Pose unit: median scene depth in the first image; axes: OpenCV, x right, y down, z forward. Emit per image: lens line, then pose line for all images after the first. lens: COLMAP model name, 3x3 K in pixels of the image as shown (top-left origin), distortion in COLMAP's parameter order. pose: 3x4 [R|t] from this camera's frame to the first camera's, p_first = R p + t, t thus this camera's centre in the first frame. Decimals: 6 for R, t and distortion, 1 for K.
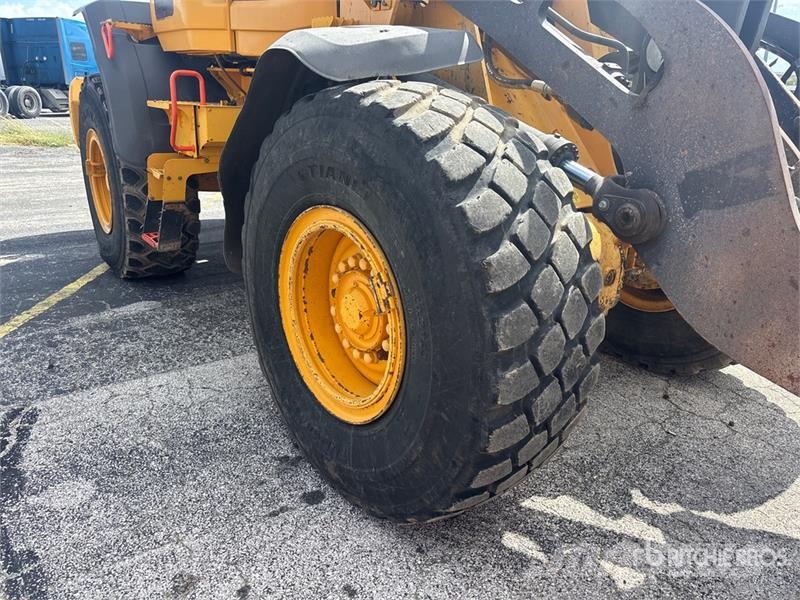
lens RADIAL K [[595.7, 0, 404.4], [0, 595.7, 302.2], [0, 0, 1]] dist [0.029803, -0.032151]
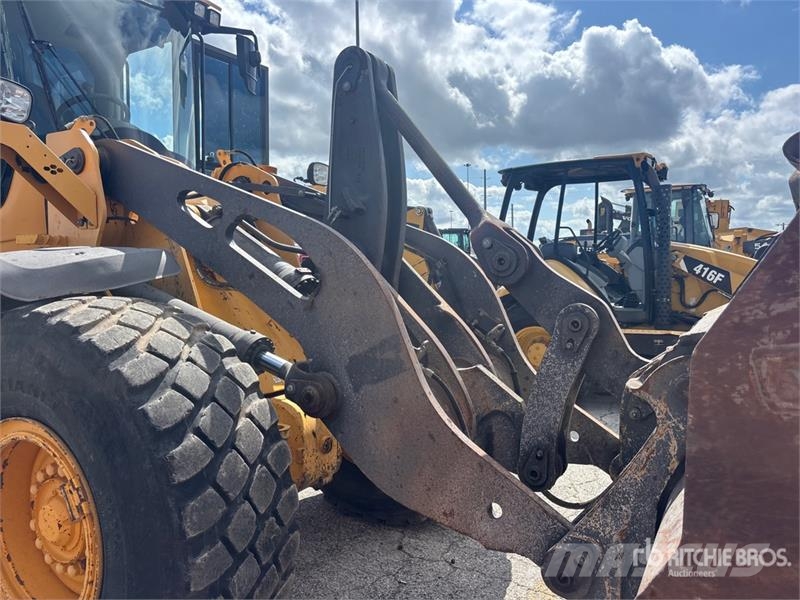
lens RADIAL K [[595.7, 0, 404.4], [0, 595.7, 302.2], [0, 0, 1]] dist [0.029803, -0.032151]
pose [[0.930563, -0.052563, 0.362339, 0.138886], [0.150007, 0.957502, -0.246349, -0.001280], [-0.333991, 0.283597, 0.898901, -0.209517]]
